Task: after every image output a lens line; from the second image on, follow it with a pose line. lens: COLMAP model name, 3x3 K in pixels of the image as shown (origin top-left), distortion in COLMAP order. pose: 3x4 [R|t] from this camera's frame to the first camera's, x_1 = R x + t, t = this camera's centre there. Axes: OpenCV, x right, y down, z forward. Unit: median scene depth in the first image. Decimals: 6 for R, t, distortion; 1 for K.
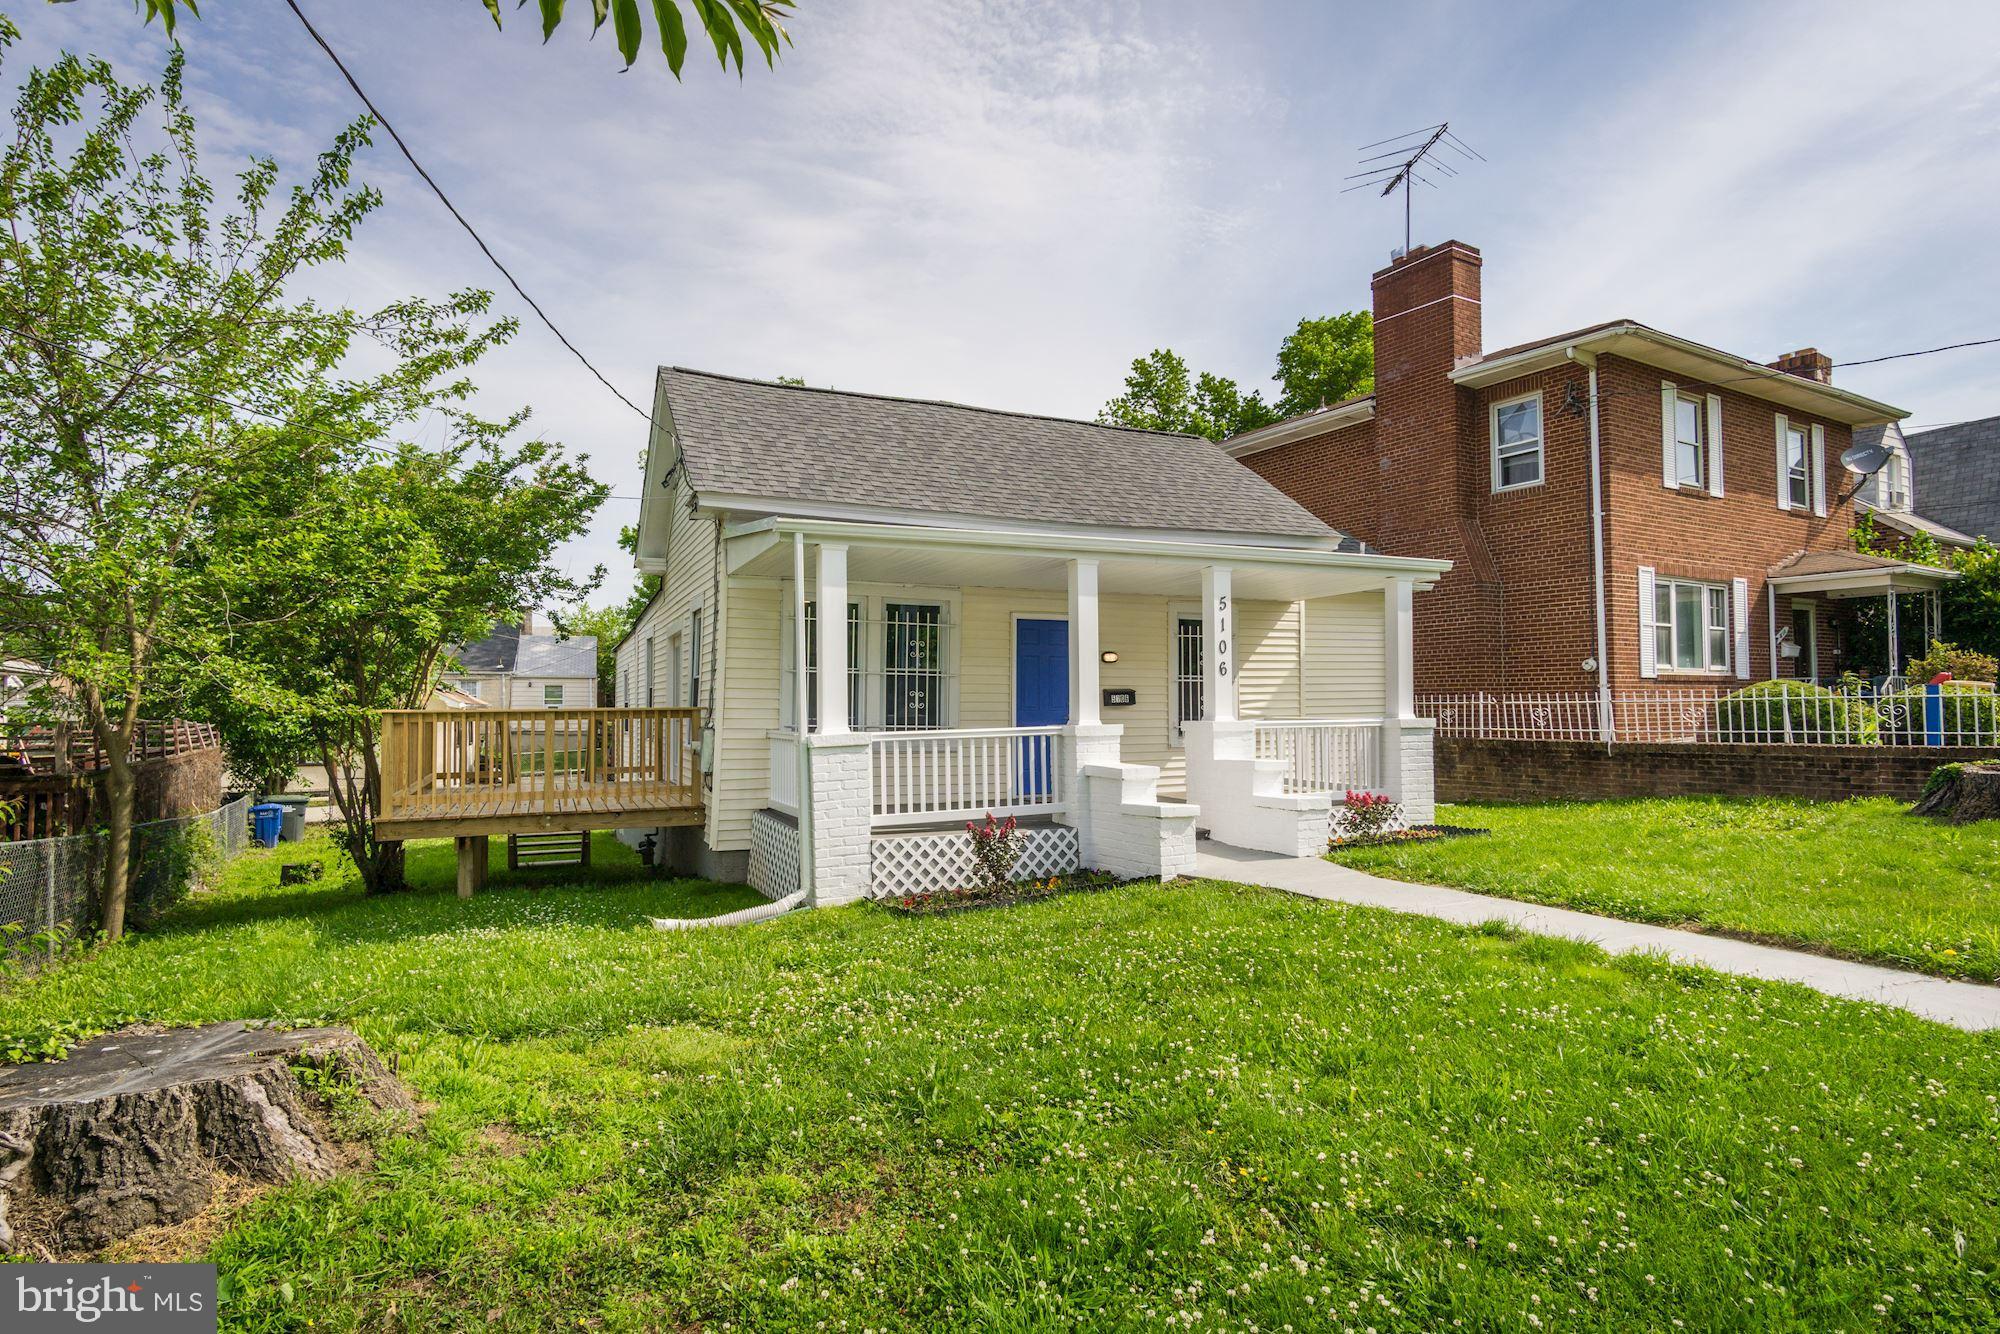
lens RADIAL K [[1078.5, 0, 996.5], [0, 1078.5, 707.4], [0, 0, 1]] dist [-0.021542, 0.000210]
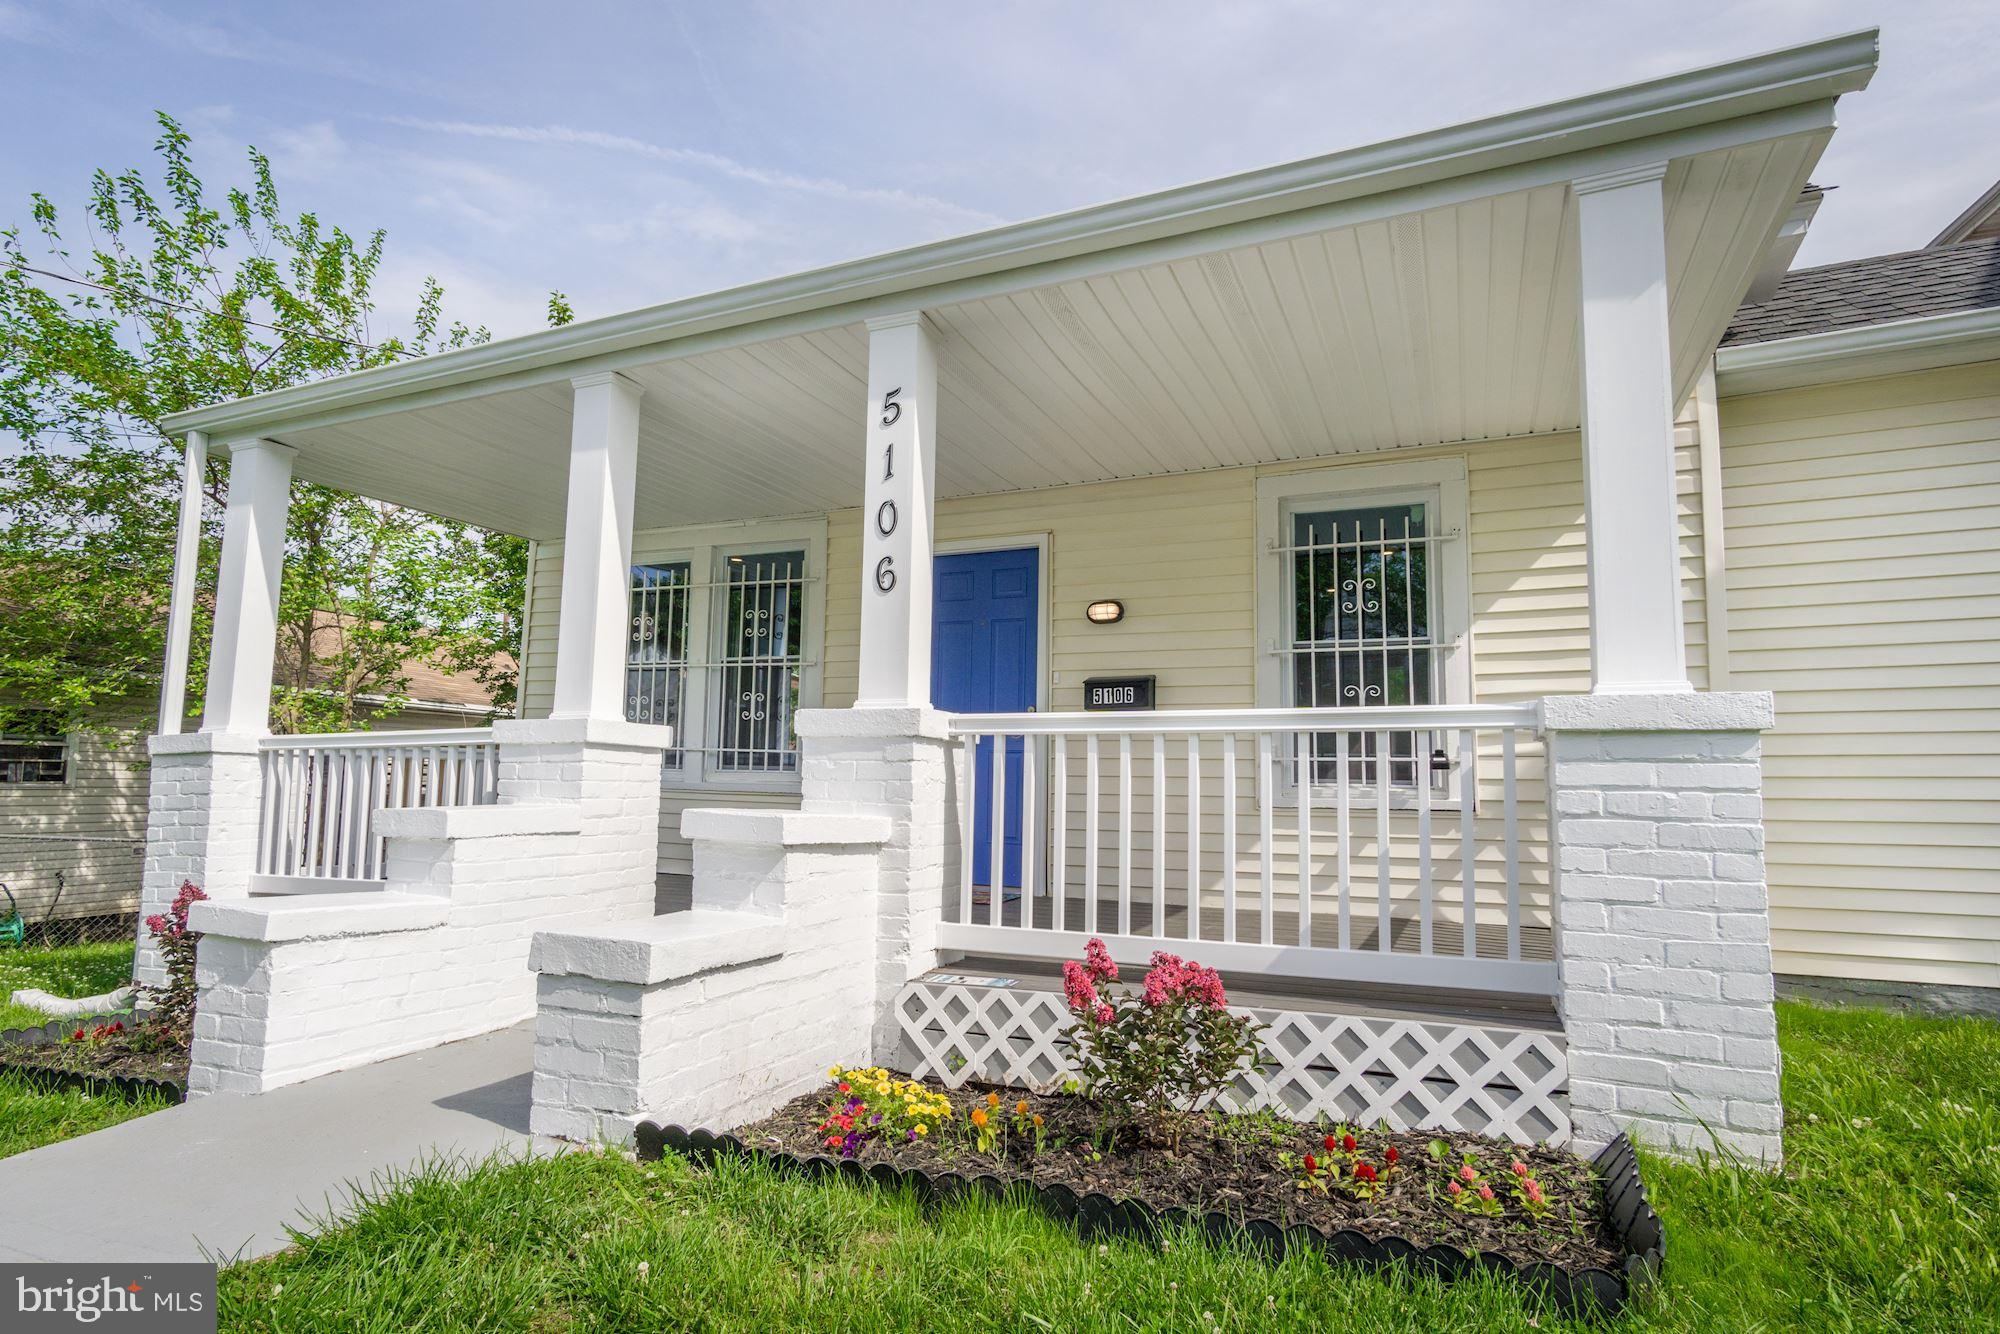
lens RADIAL K [[1057.5, 0, 998.0], [0, 1057.5, 692.2], [0, 0, 1]] dist [0.000537, 0.000041]
pose [[0.651638, -0.050303, -0.756860, 0.413548], [-0.014344, 0.996803, -0.078600, 0.026727], [0.758395, 0.062075, 0.648833, 0.628941]]
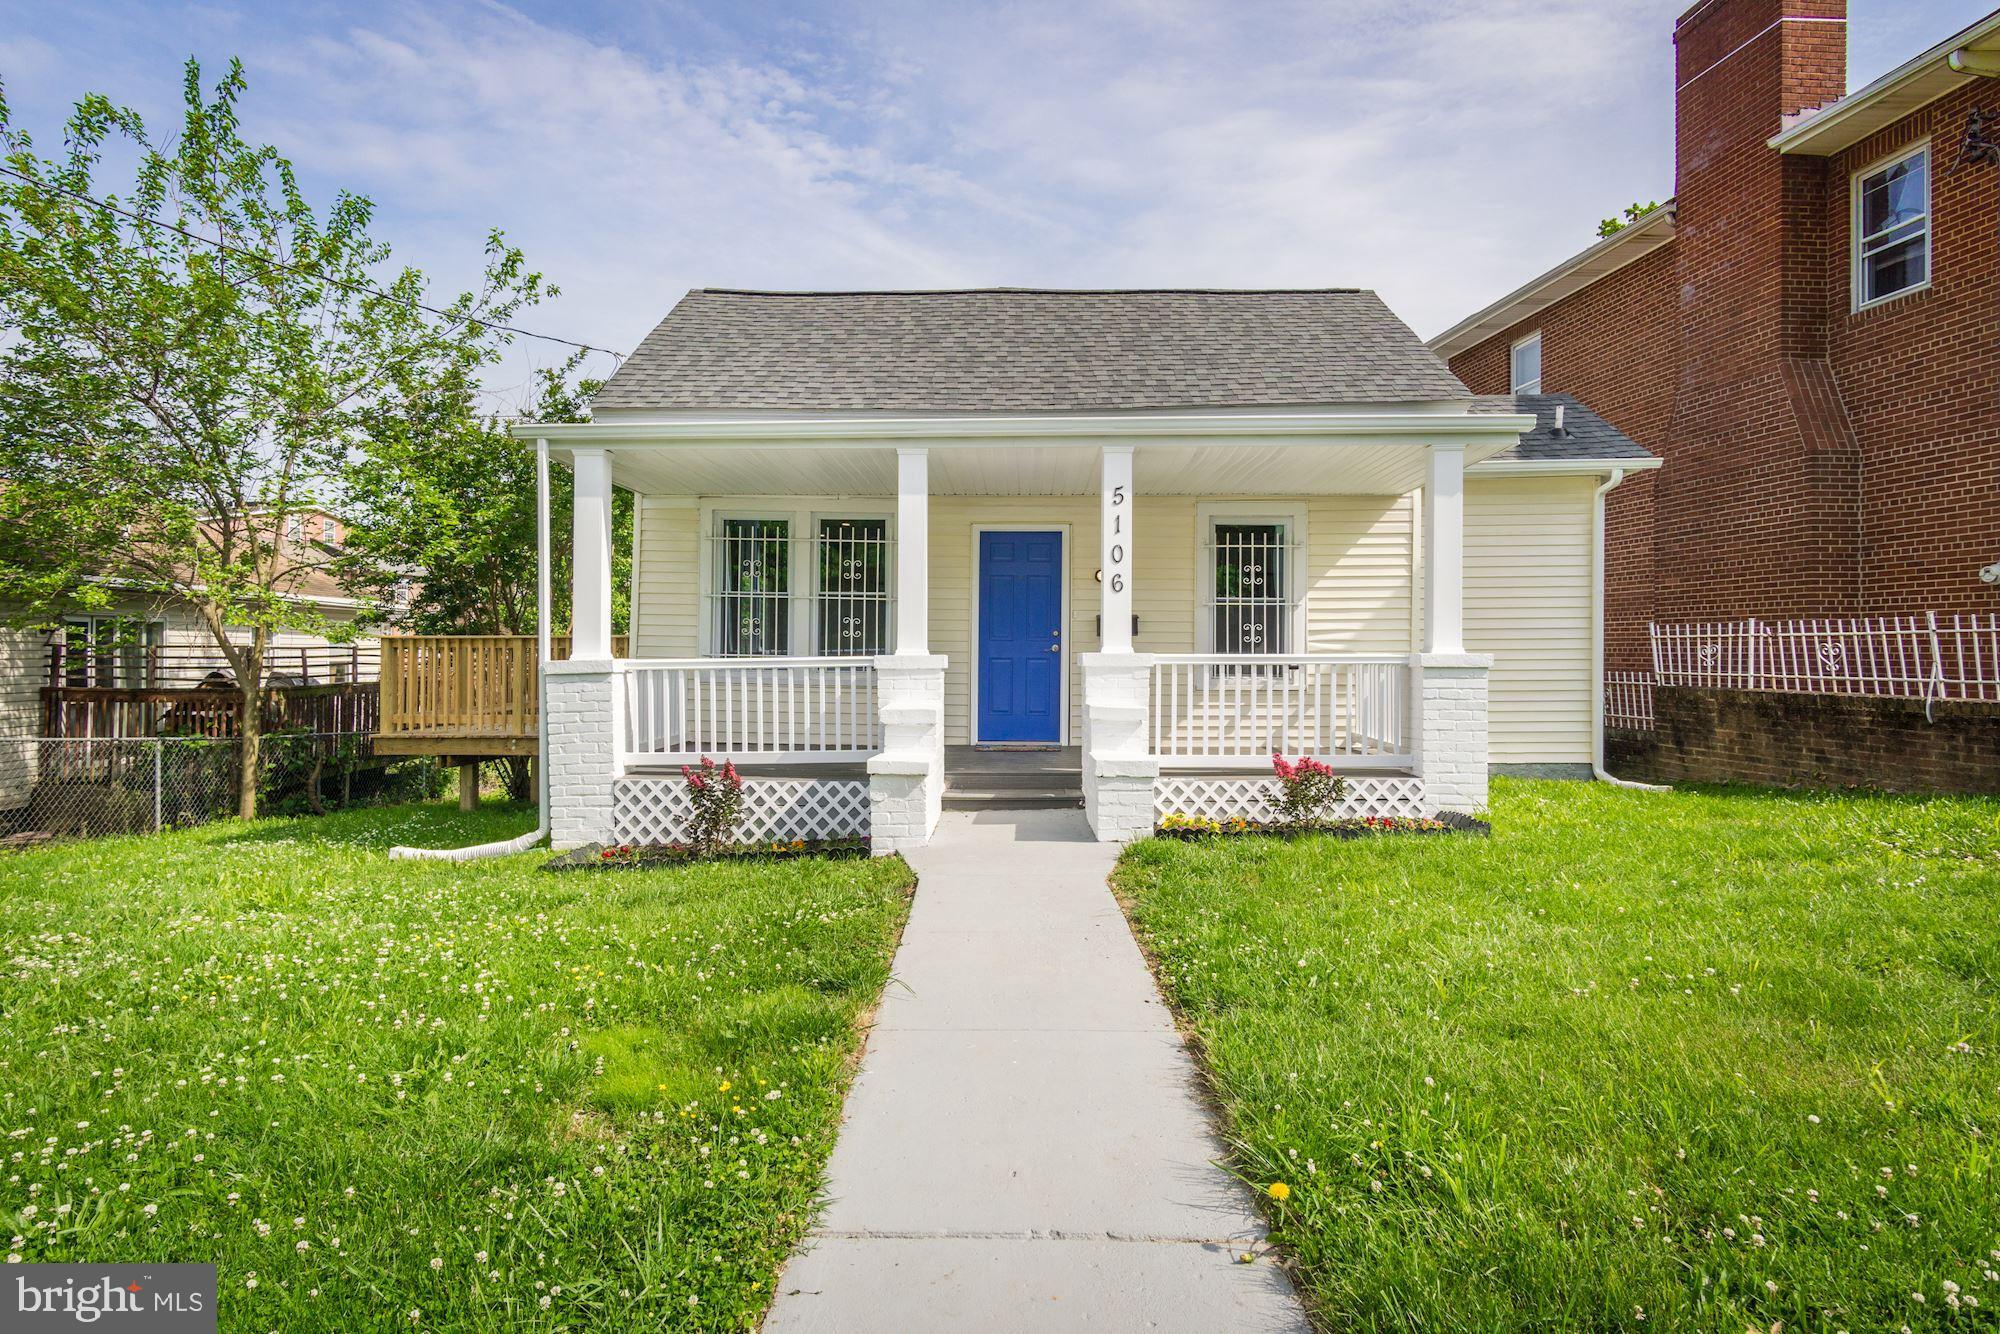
lens RADIAL K [[1066.2, 0, 1000.9], [0, 1066.2, 675.6], [0, 0, 1]] dist [-0.006457, 0.000098]
pose [[0.892049, 0.021319, -0.451436, 0.380068], [-0.007402, 0.999442, 0.032574, 0.003244], [0.451879, -0.025716, 0.891709, 0.238942]]
